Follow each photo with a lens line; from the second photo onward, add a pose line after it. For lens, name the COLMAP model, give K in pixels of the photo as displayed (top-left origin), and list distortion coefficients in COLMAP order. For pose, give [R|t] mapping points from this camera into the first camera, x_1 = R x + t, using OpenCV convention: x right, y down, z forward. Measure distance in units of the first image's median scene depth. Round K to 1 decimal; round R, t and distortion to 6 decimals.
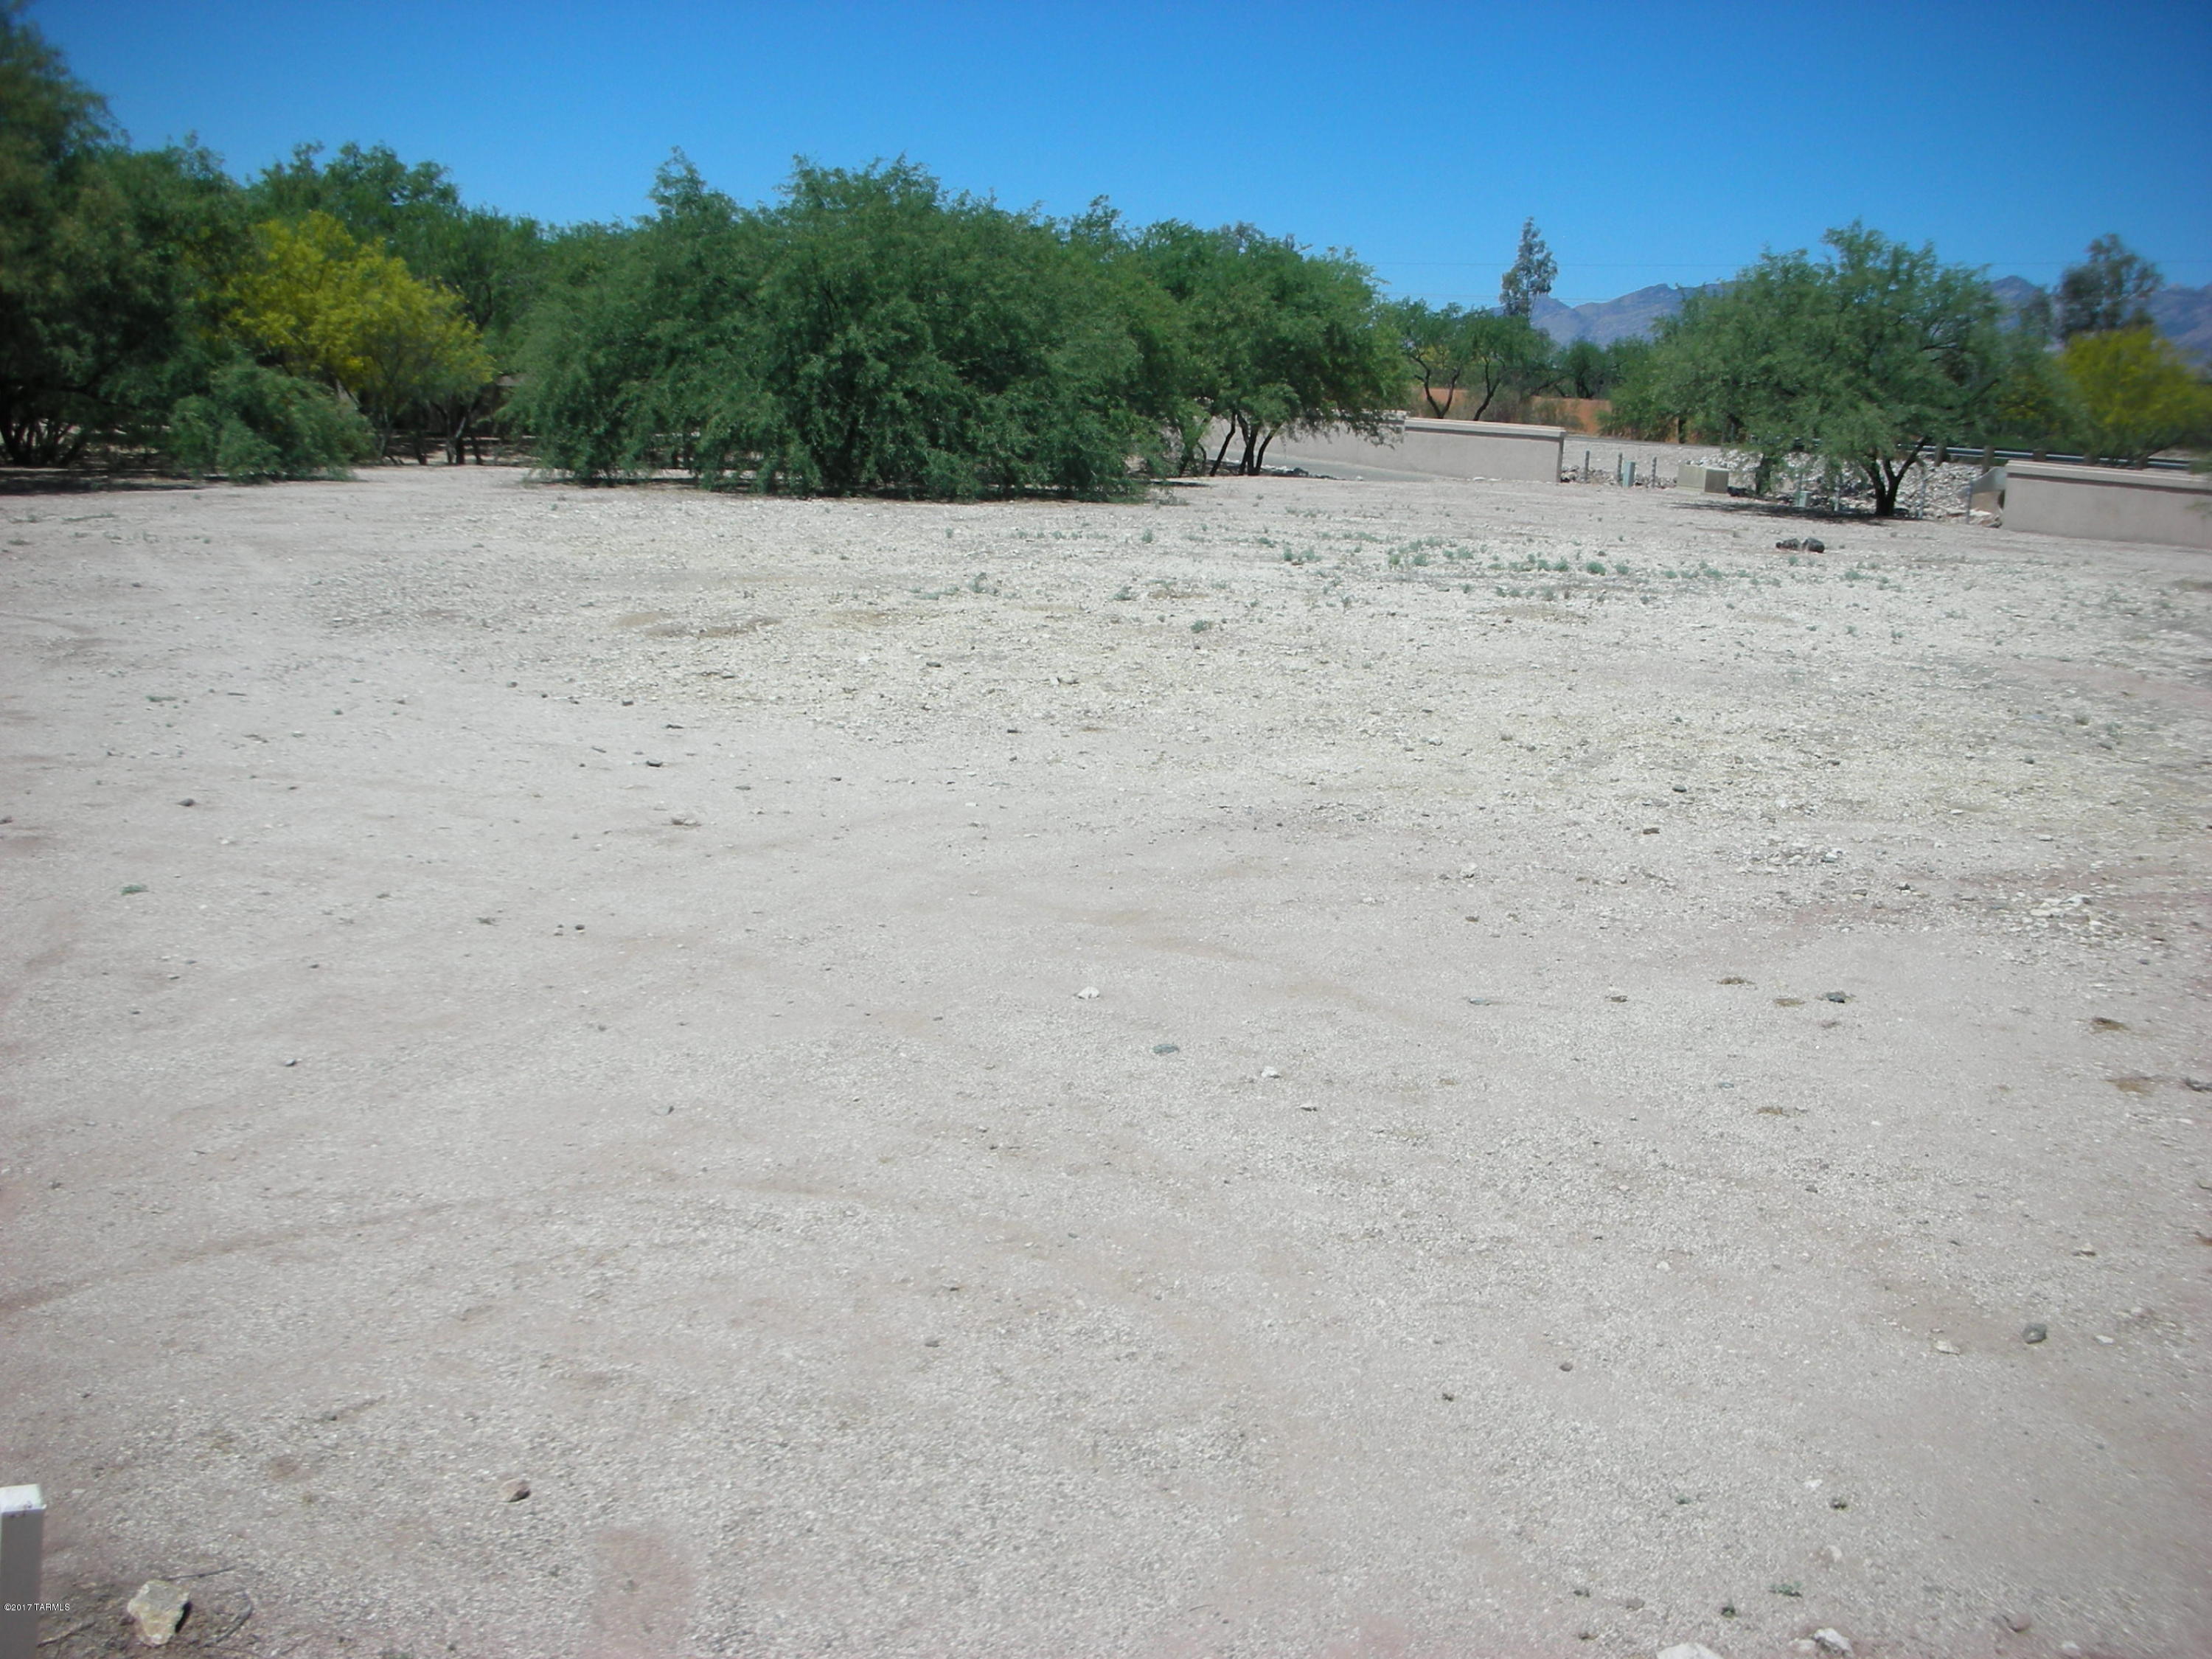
lens RADIAL K [[2288.9, 0, 1083.3], [0, 2288.9, 821.2], [0, 0, 1]] dist [-0.232440, 0.211052]
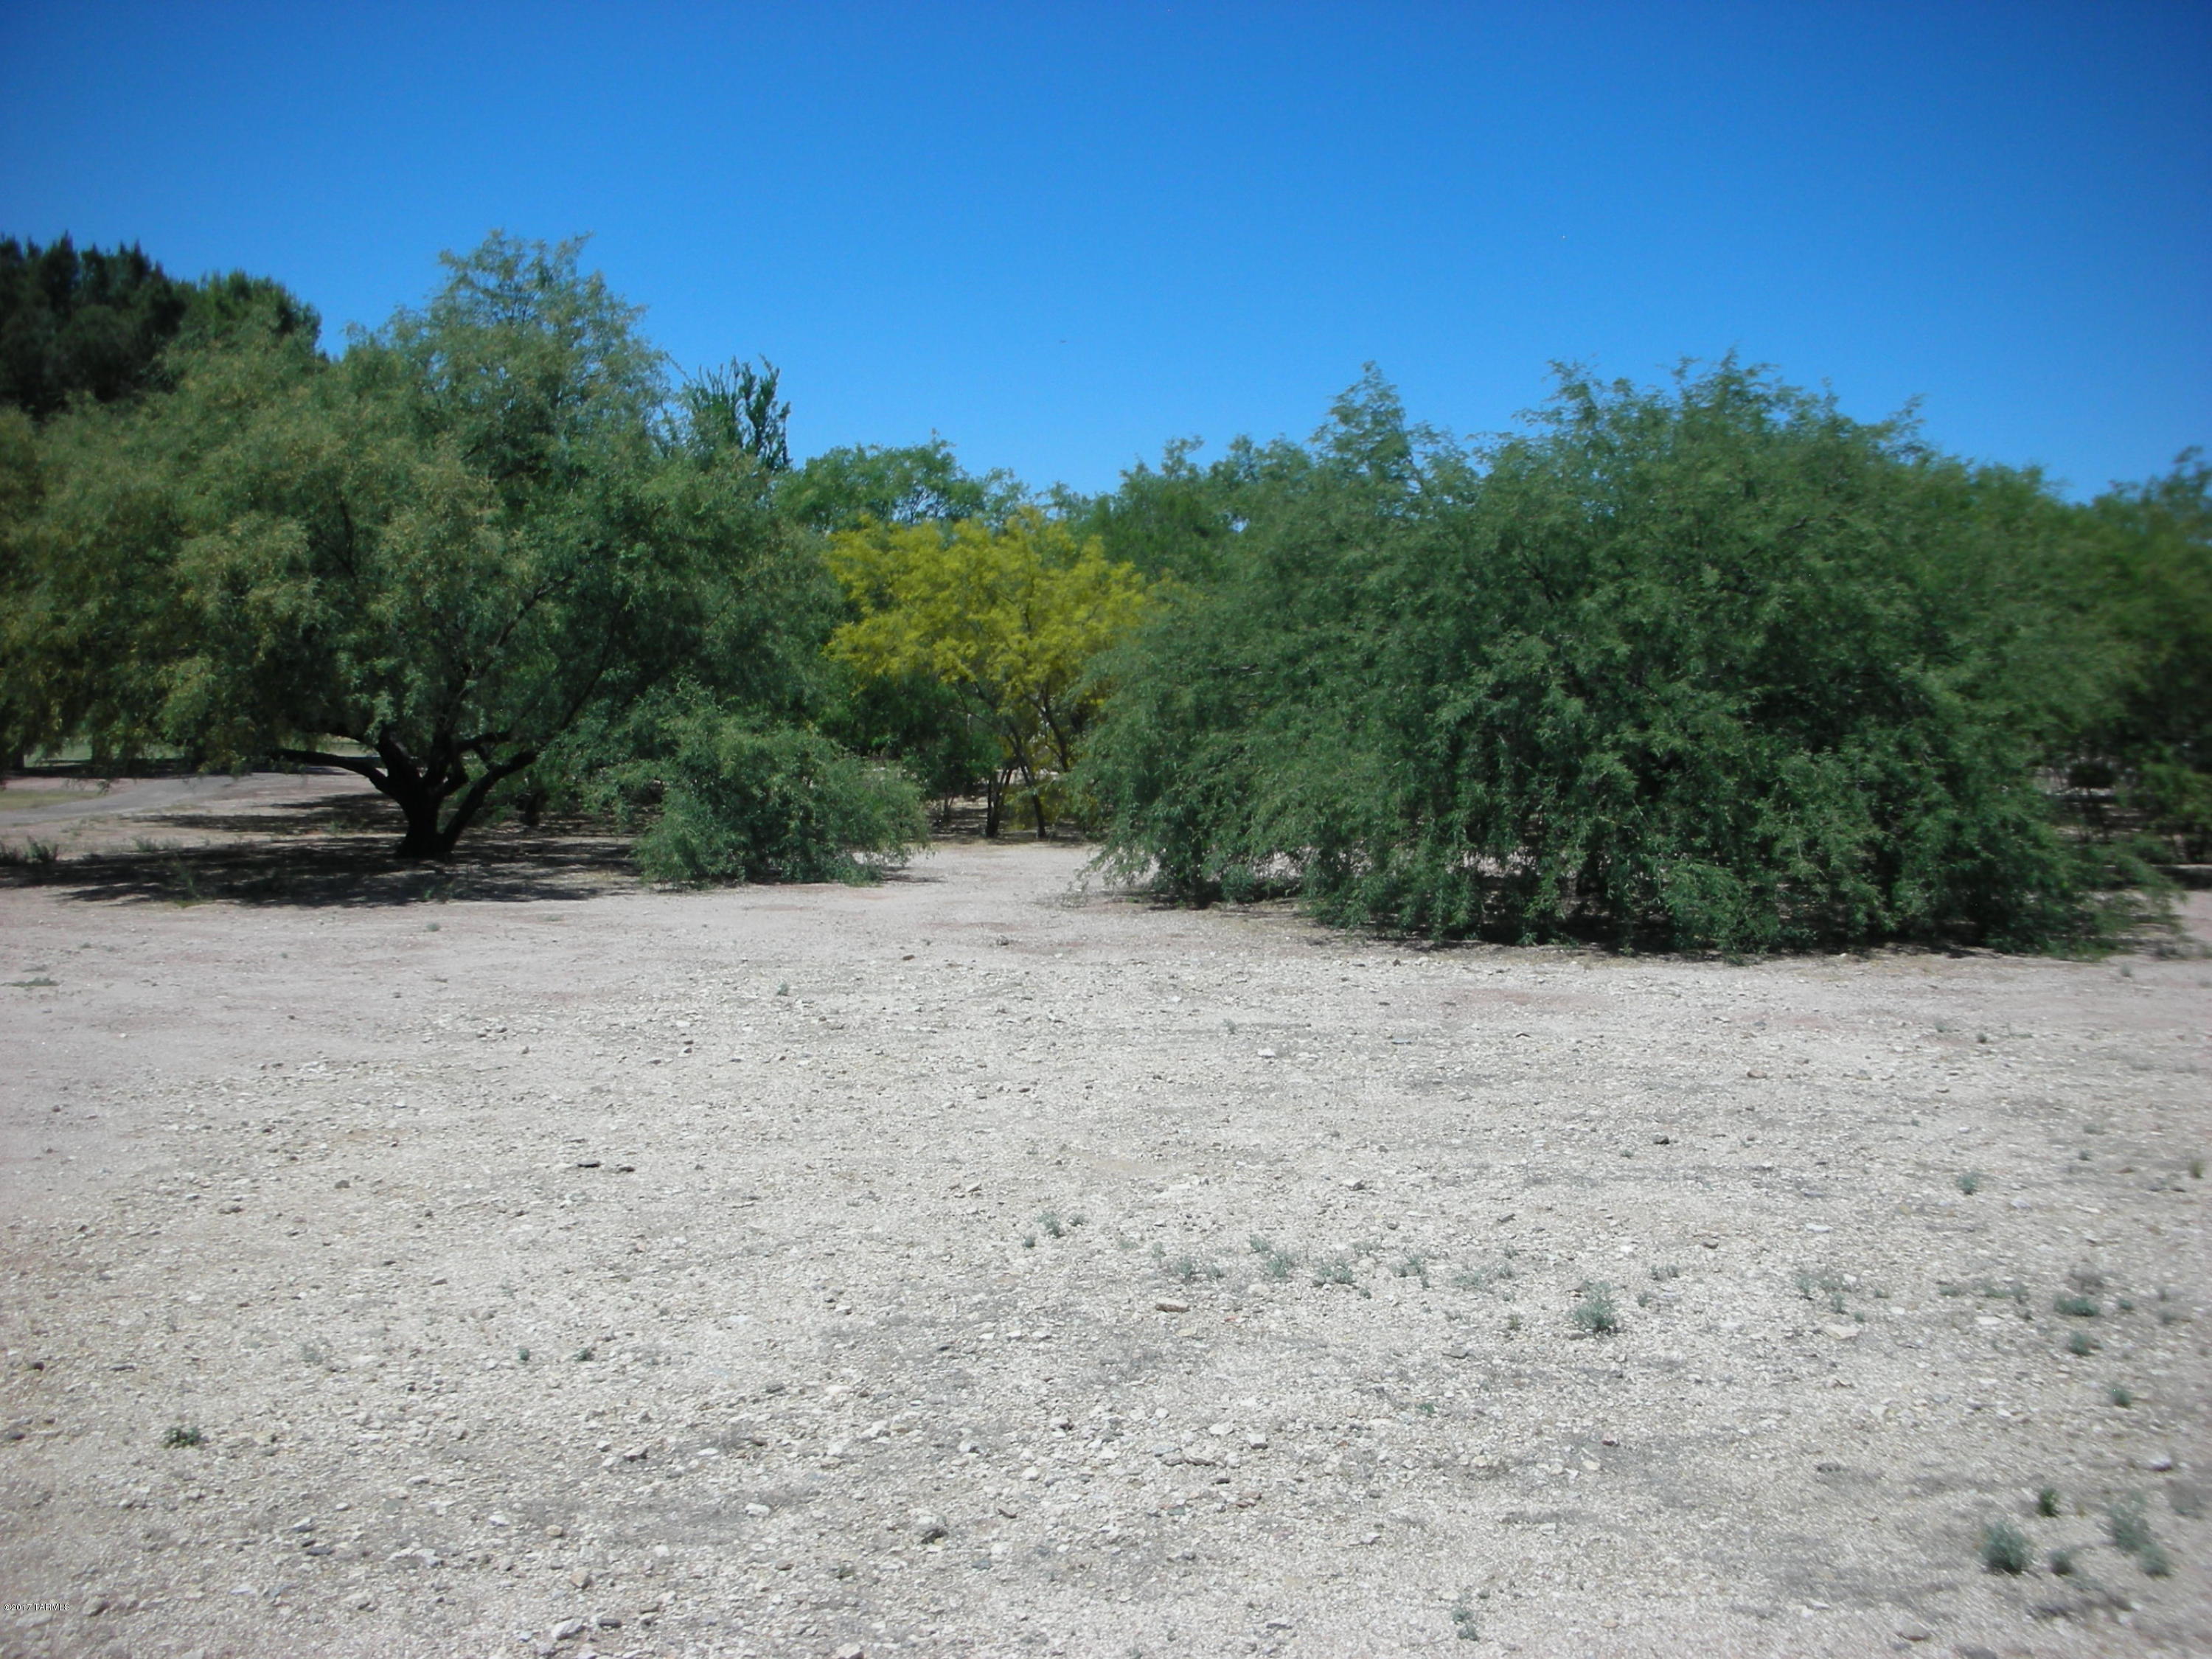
lens RADIAL K [[2288.9, 0, 1083.3], [0, 2288.9, 821.2], [0, 0, 1]] dist [-0.232440, 0.211052]
pose [[0.868267, -0.004778, -0.496075, 0.071710], [-0.067674, 0.989466, -0.127977, -0.092397], [0.491460, 0.144690, 0.858797, 0.461987]]
